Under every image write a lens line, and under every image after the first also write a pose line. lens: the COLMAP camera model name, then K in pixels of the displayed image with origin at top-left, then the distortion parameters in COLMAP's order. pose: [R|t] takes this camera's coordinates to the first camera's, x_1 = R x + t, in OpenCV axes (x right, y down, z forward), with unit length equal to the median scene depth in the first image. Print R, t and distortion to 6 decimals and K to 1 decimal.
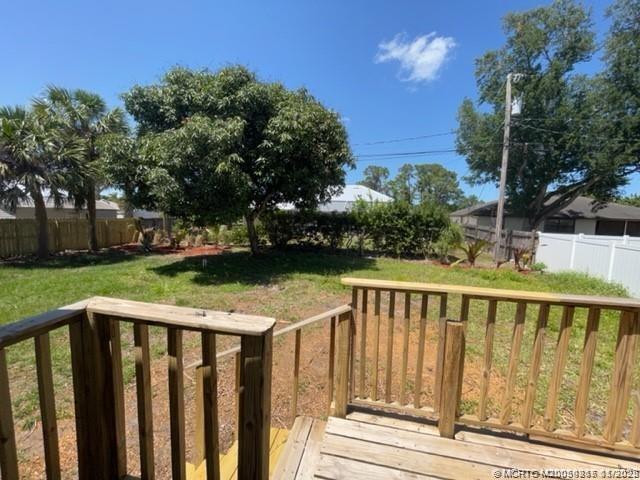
lens RADIAL K [[261.5, 0, 320.0], [0, 261.5, 240.0], [0, 0, 1]] dist [-0.002920, -0.000404]
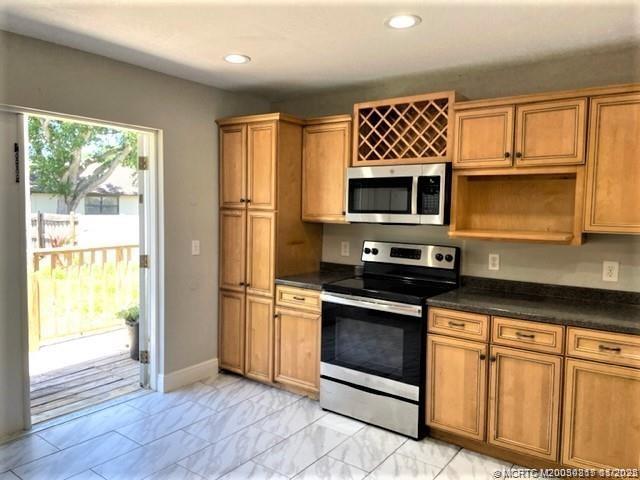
lens RADIAL K [[511.5, 0, 320.0], [0, 511.5, 240.0], [0, 0, 1]] dist [0.073563, -0.003022]
pose [[0.426639, -0.088102, 0.900121, -0.194594], [0.080751, 0.994980, 0.059112, 0.011609], [-0.900810, 0.047466, 0.431612, -0.239954]]
